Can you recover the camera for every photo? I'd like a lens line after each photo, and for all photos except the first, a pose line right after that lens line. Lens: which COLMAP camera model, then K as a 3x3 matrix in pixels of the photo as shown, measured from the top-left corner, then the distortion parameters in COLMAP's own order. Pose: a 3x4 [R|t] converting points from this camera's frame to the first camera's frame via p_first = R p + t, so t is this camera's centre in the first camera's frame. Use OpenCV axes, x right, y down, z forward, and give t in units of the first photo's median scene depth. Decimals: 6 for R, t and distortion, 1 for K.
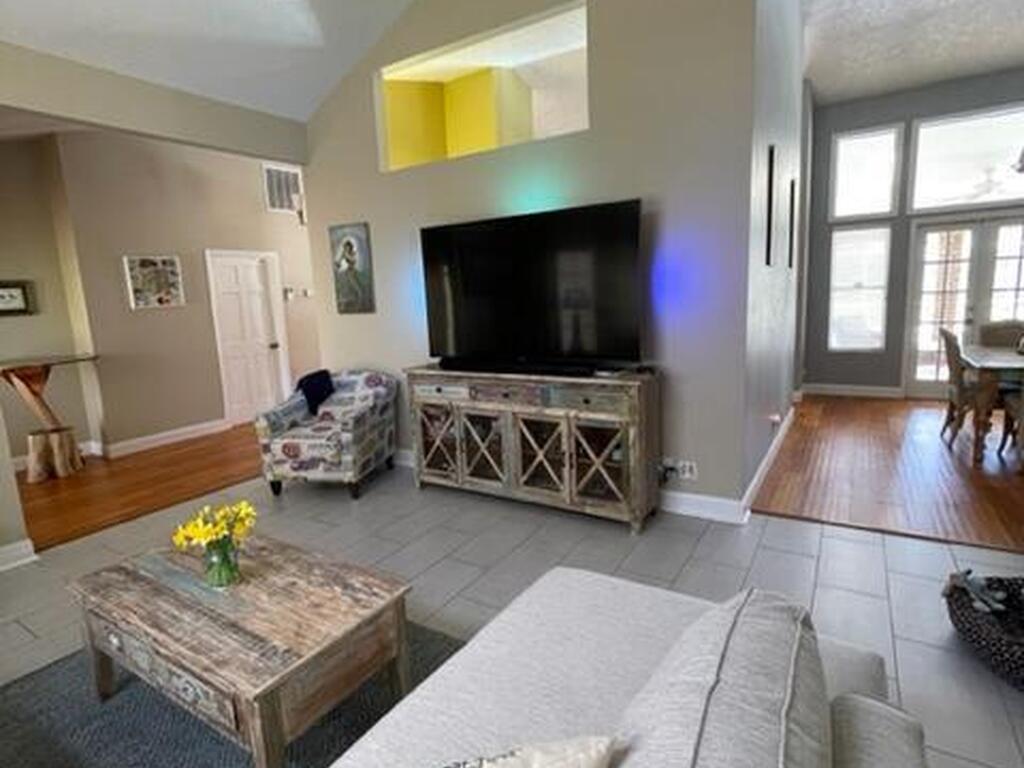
lens RADIAL K [[550.0, 0, 508.9], [0, 550.0, 382.5], [0, 0, 1]] dist [0.001750, 0.000100]
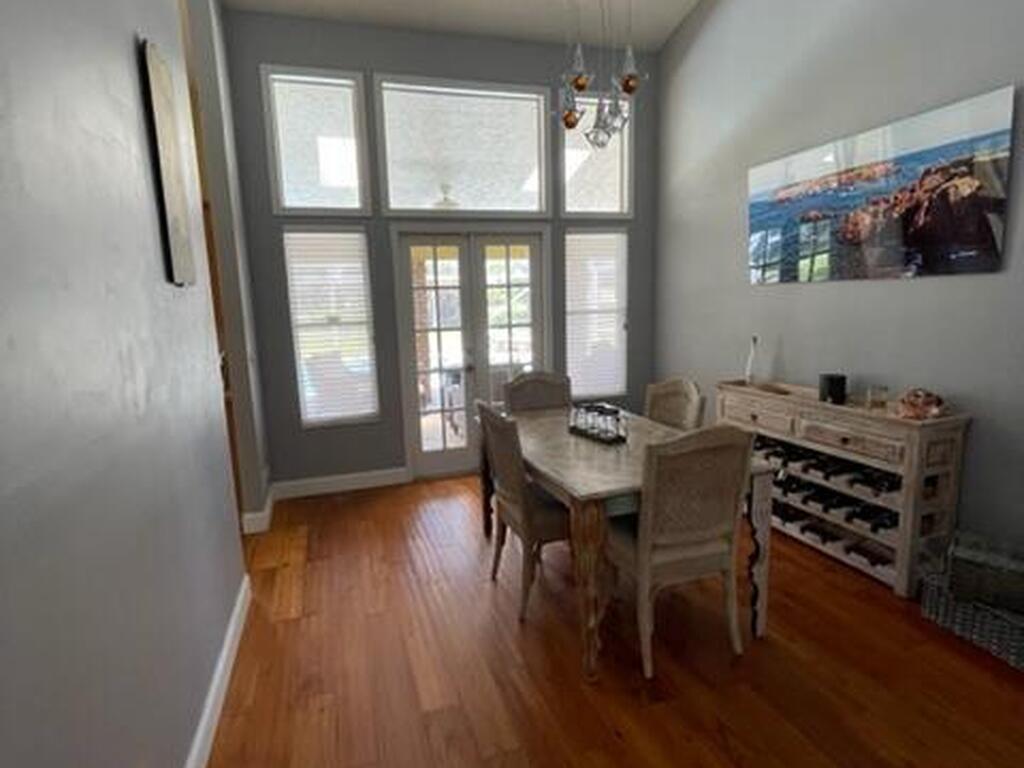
lens RADIAL K [[550.0, 0, 508.9], [0, 550.0, 382.5], [0, 0, 1]] dist [0.001750, 0.000100]
pose [[0.629111, -0.089472, 0.772149, 0.278192], [0.129505, 0.991534, 0.009378, -0.087997], [-0.766451, 0.094098, 0.635372, 0.467240]]
